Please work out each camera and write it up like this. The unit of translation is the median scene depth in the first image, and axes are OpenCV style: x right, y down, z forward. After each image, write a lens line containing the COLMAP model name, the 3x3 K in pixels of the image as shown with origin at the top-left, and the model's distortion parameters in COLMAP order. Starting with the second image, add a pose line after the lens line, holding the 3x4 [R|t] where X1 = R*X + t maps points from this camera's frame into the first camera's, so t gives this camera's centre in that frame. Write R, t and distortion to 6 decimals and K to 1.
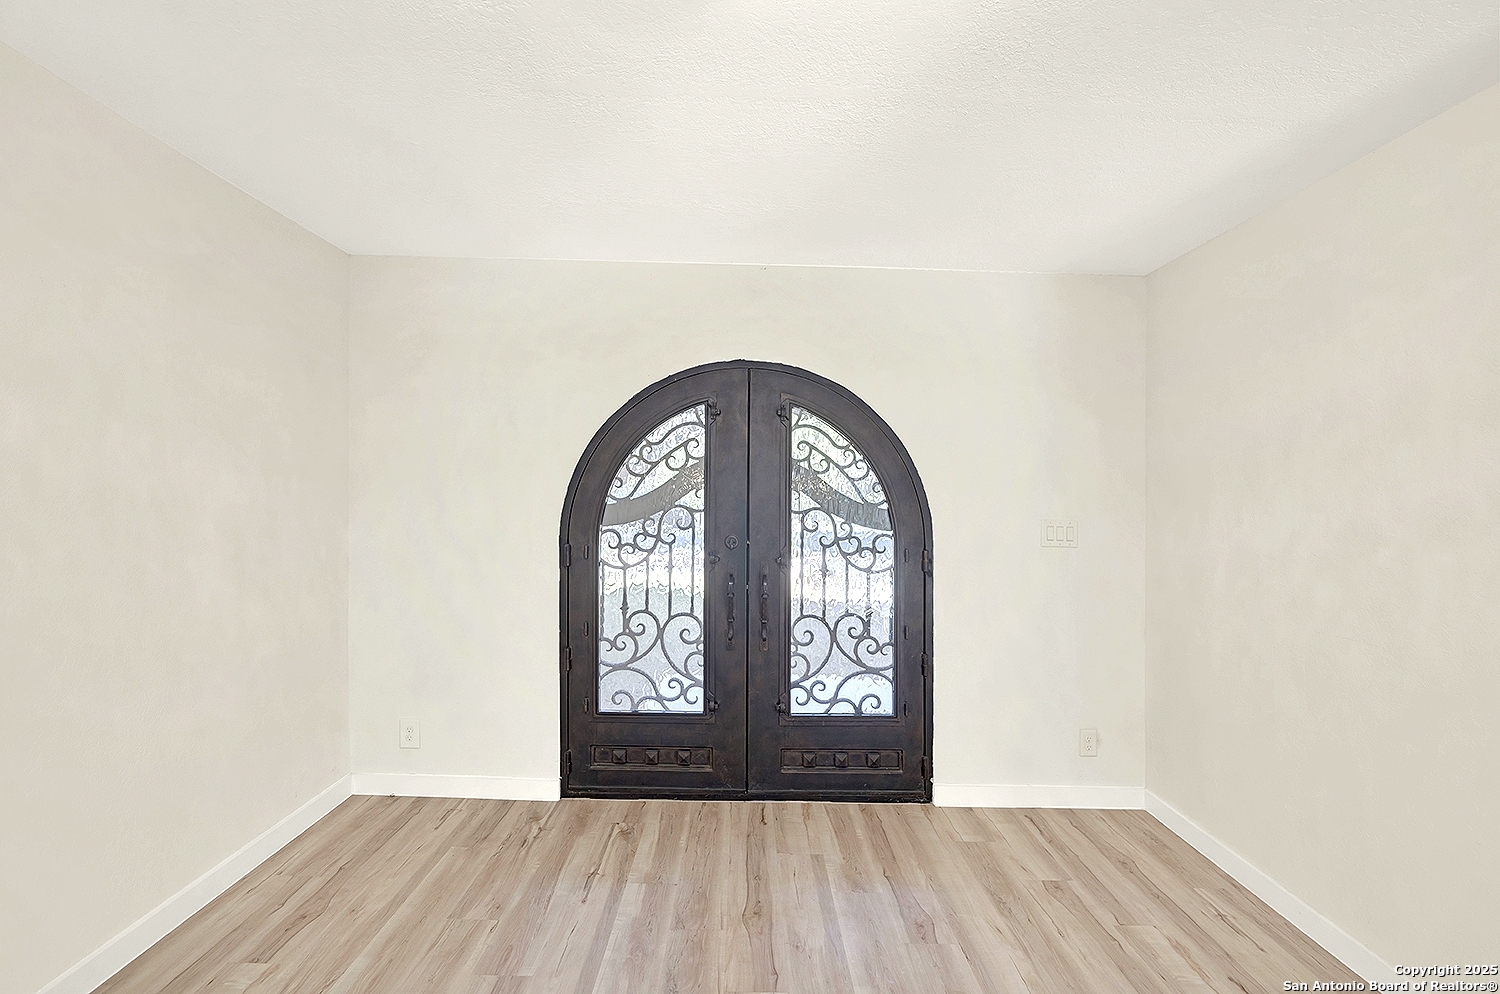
lens RADIAL K [[608.0, 0, 750.0], [0, 608.0, 497.0], [0, 0, 1]] dist [-0.003036, 0.000051]
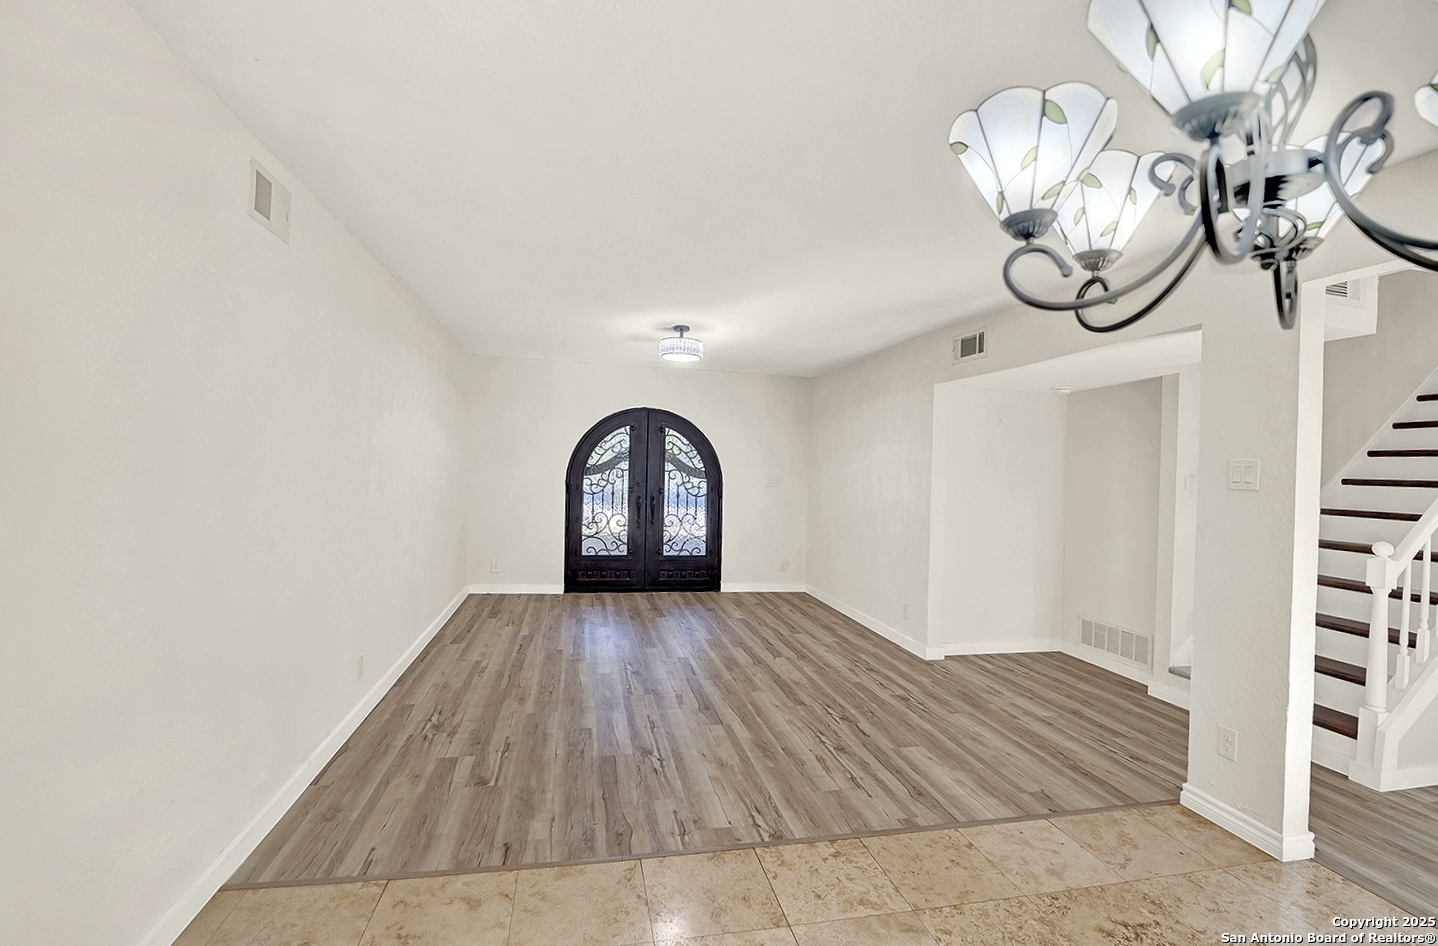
lens RADIAL K [[598.3, 0, 712.8], [0, 598.3, 464.1], [0, 0, 1]] dist [0.000358, -0.019239]
pose [[0.979452, 0.015270, 0.201096, -0.221181], [-0.015614, 0.999878, 0.000123, -0.006045], [-0.201070, -0.003261, 0.979571, -1.345422]]
